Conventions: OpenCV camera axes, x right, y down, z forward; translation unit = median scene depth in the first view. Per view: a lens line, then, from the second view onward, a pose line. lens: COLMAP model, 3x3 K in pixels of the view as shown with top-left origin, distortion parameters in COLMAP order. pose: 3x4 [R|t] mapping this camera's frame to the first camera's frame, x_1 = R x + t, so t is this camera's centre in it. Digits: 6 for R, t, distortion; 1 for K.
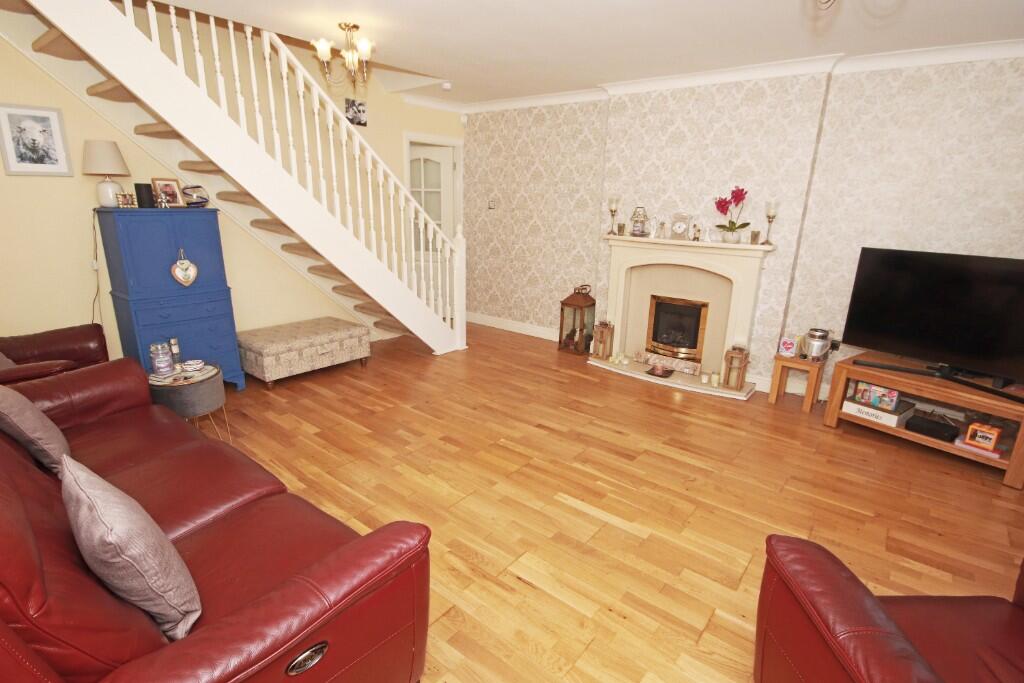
lens RADIAL K [[507.4, 0, 510.1], [0, 507.4, 345.7], [0, 0, 1]] dist [-0.000346, 0.000194]
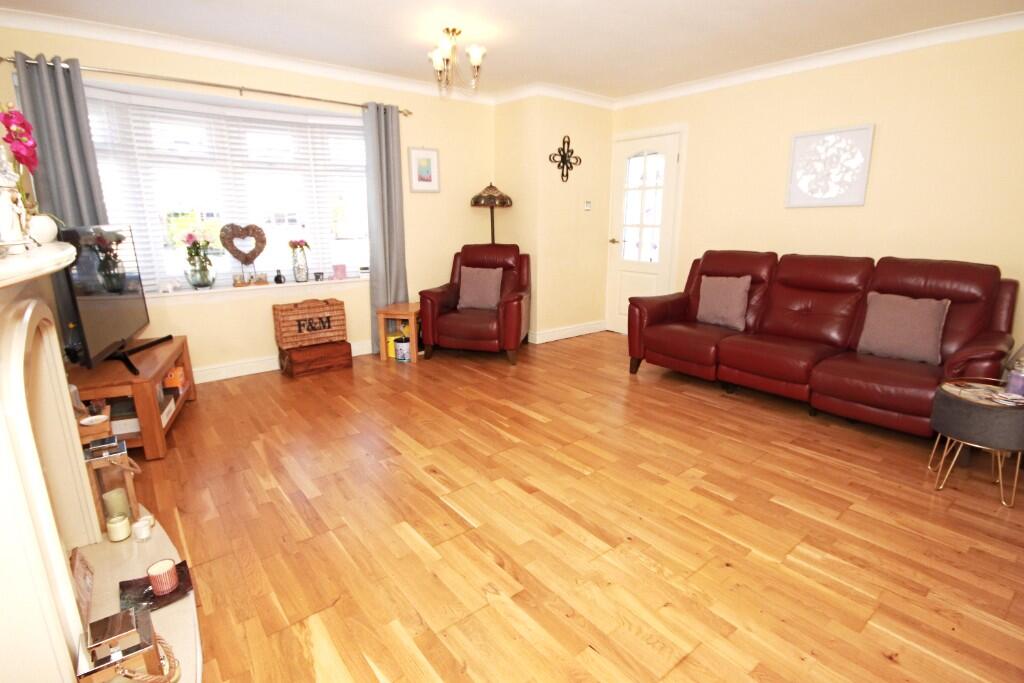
lens RADIAL K [[507.4, 0, 510.1], [0, 507.4, 345.7], [0, 0, 1]] dist [-0.000346, 0.000194]
pose [[-0.975460, -0.077187, 0.206205, -0.044975], [0.035898, 0.868253, 0.494820, -0.383330], [-0.217232, 0.490080, -0.844175, 1.570840]]
